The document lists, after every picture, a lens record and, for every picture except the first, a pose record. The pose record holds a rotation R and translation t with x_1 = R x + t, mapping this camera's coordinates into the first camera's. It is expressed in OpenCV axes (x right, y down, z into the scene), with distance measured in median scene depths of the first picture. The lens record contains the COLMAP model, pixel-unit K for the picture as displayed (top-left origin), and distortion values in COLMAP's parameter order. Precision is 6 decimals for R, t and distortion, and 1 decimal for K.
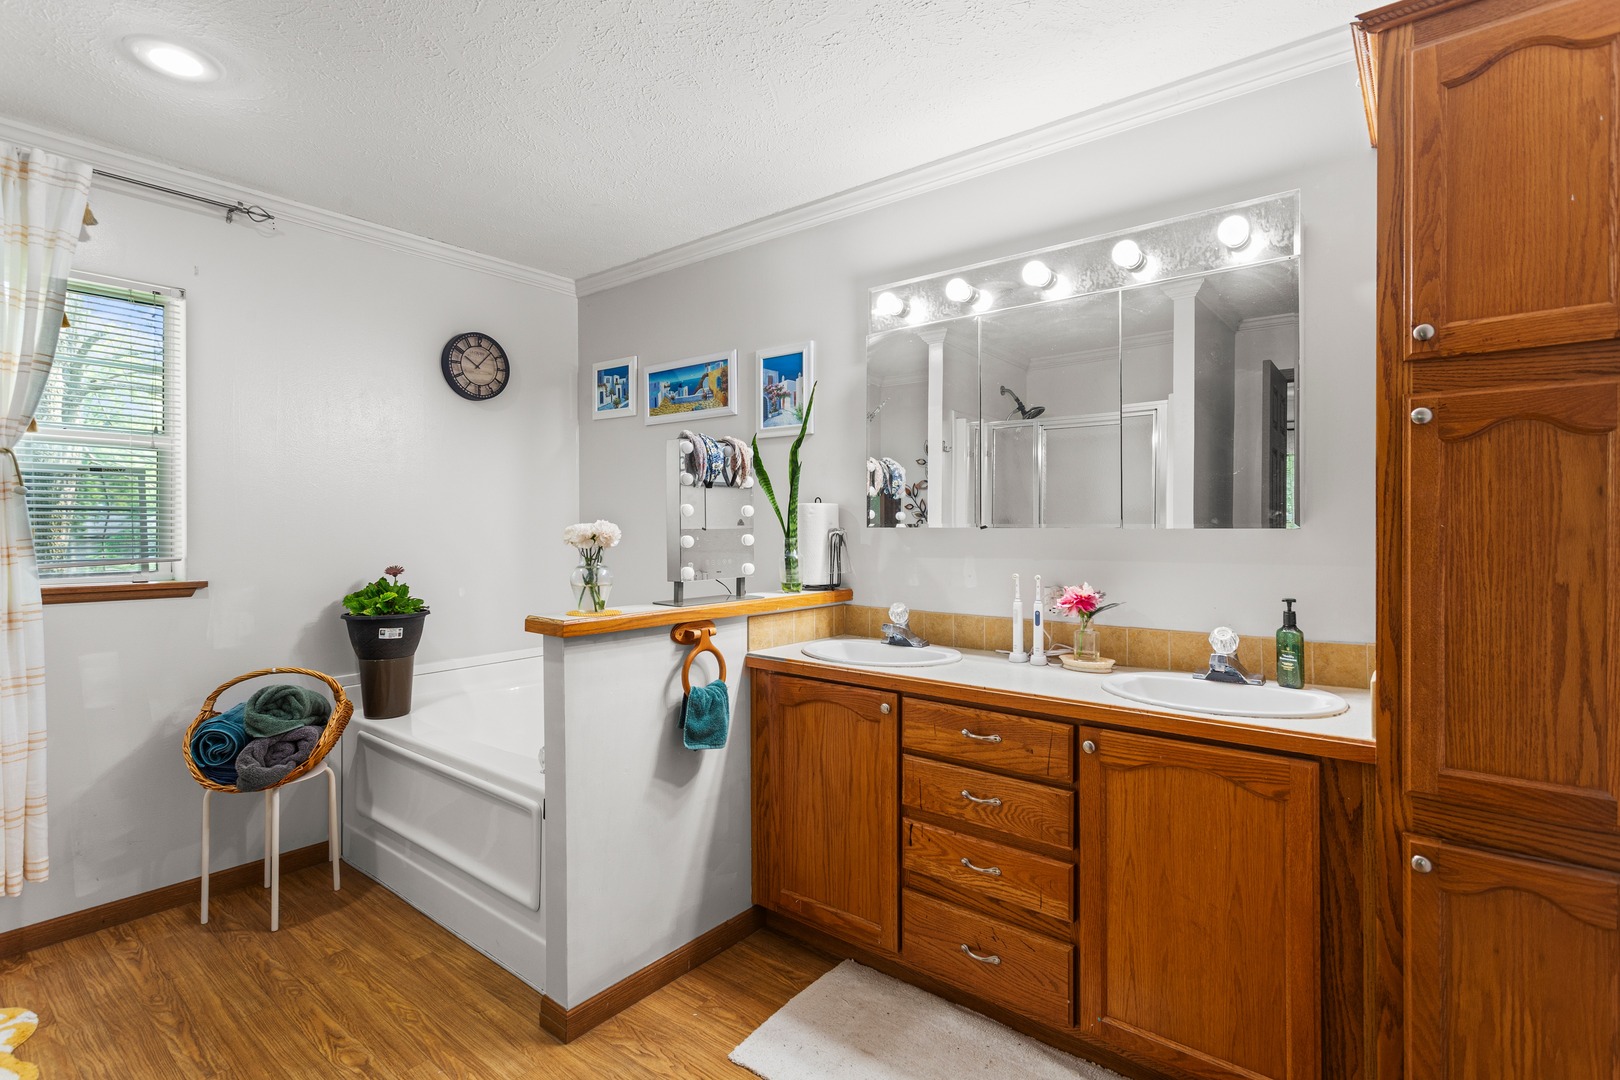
lens RADIAL K [[782.5, 0, 819.6], [0, 782.5, 516.2], [0, 0, 1]] dist [0.001640, 0.001823]
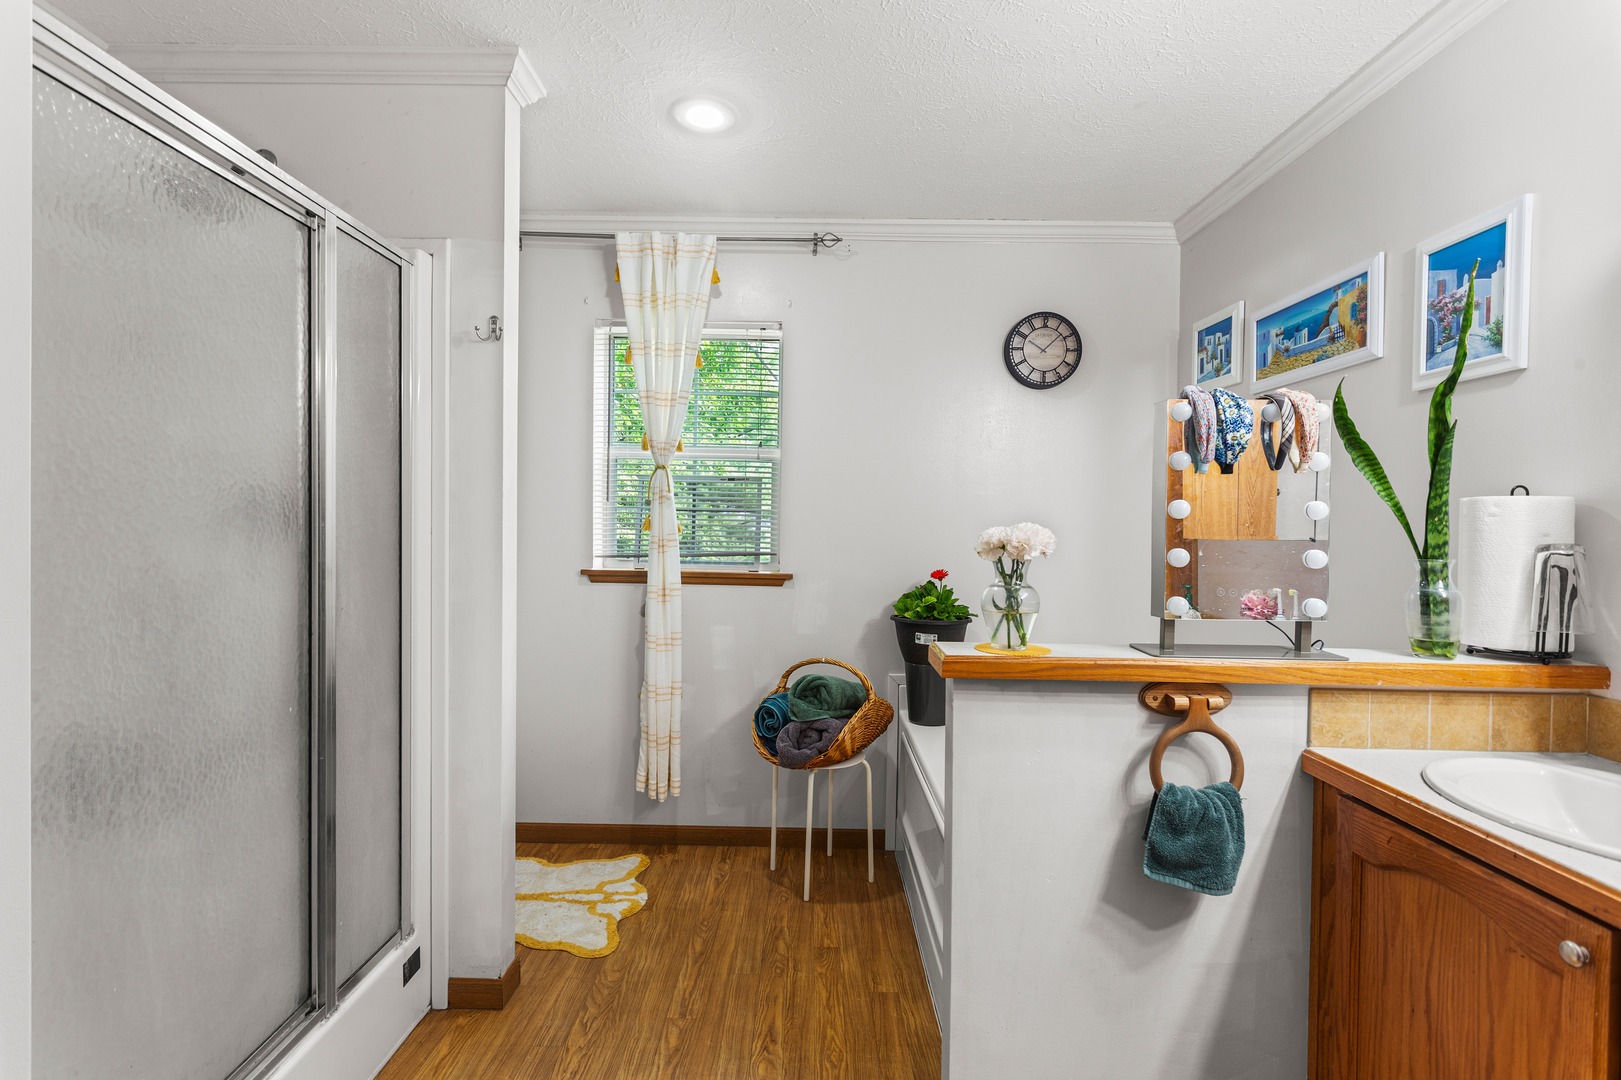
lens RADIAL K [[783.0, 0, 798.3], [0, 783.0, 536.2], [0, 0, 1]] dist [0.001640, 0.001823]
pose [[0.612220, 0.021813, -0.790387, 0.129734], [-0.006841, 0.999728, 0.022291, 0.001969], [0.790658, -0.008240, 0.612202, 0.306571]]
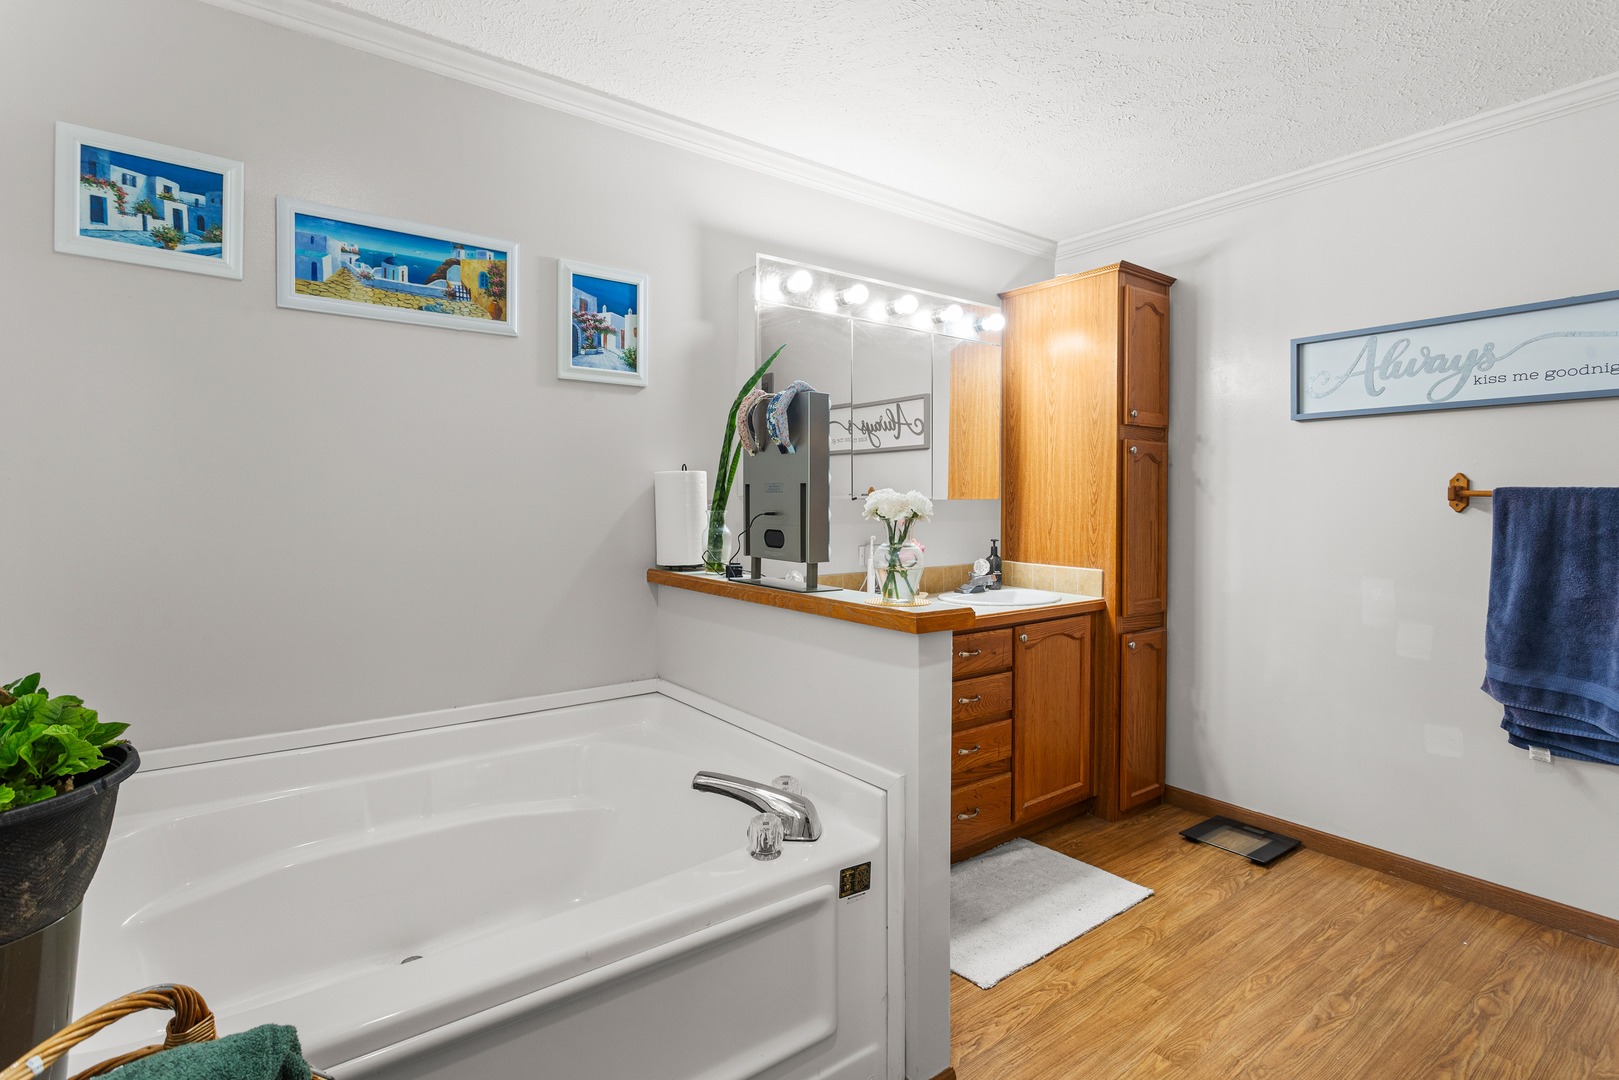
lens RADIAL K [[782.0, 0, 800.7], [0, 782.0, 503.8], [0, 0, 1]] dist [0.001640, 0.001823]
pose [[0.253555, -0.005447, 0.967306, -0.877185], [-0.013356, 0.999869, 0.009132, 0.010959], [-0.967229, -0.015235, 0.253449, 0.706777]]
